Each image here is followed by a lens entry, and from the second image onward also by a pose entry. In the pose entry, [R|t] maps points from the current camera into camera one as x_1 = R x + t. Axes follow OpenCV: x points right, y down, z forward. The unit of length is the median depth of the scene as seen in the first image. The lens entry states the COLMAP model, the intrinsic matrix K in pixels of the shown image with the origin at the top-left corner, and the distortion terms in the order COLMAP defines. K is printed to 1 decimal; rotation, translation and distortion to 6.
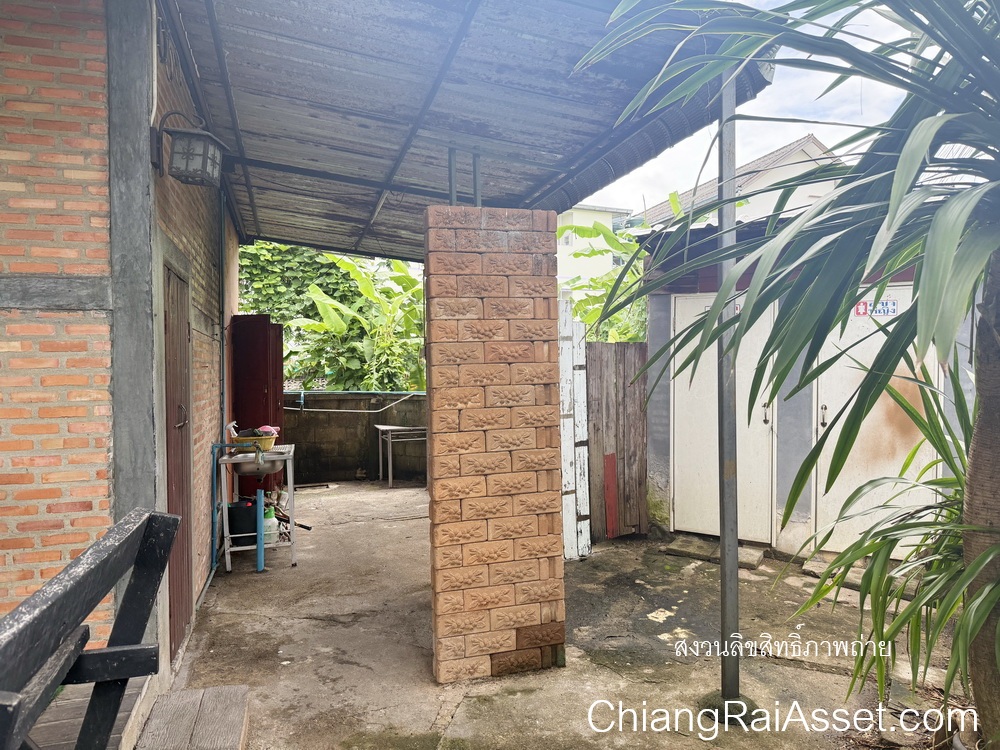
lens RADIAL K [[709.6, 0, 503.0], [0, 709.6, 372.9], [0, 0, 1]] dist [0.202615, -0.448301]
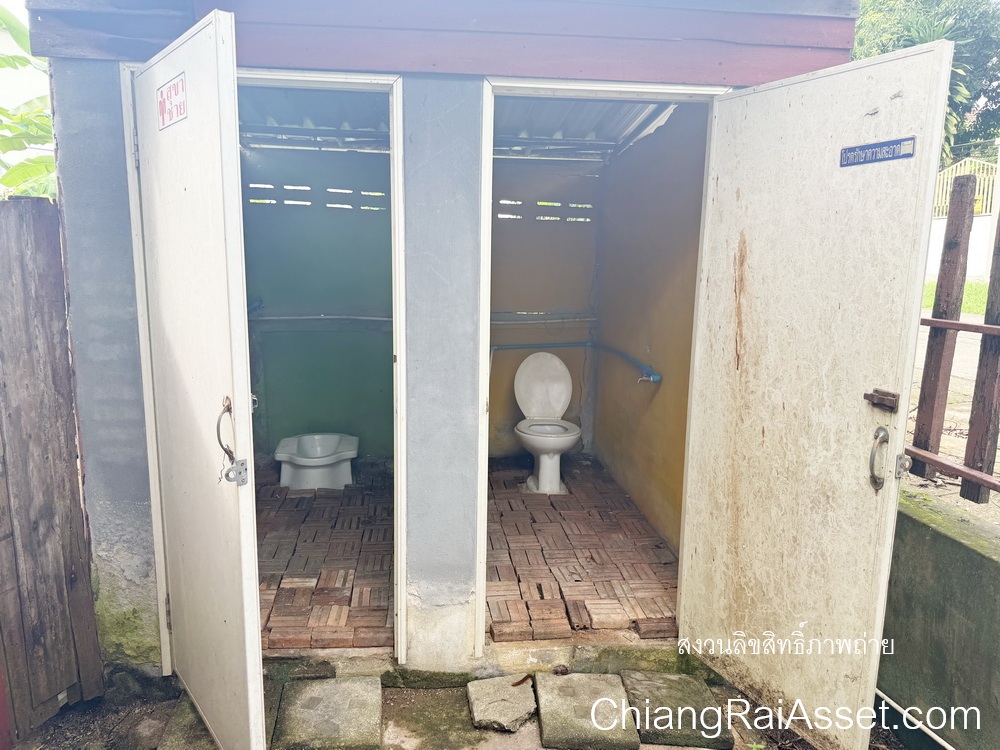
lens RADIAL K [[694.7, 0, 500.0], [0, 694.7, 375.0], [0, 0, 1]] dist [0.073885, -0.109006]
pose [[0.781844, -0.095801, 0.616070, 0.138527], [-0.000282, 0.988070, 0.154007, -0.009815], [-0.623475, -0.120583, 0.772489, 0.541279]]
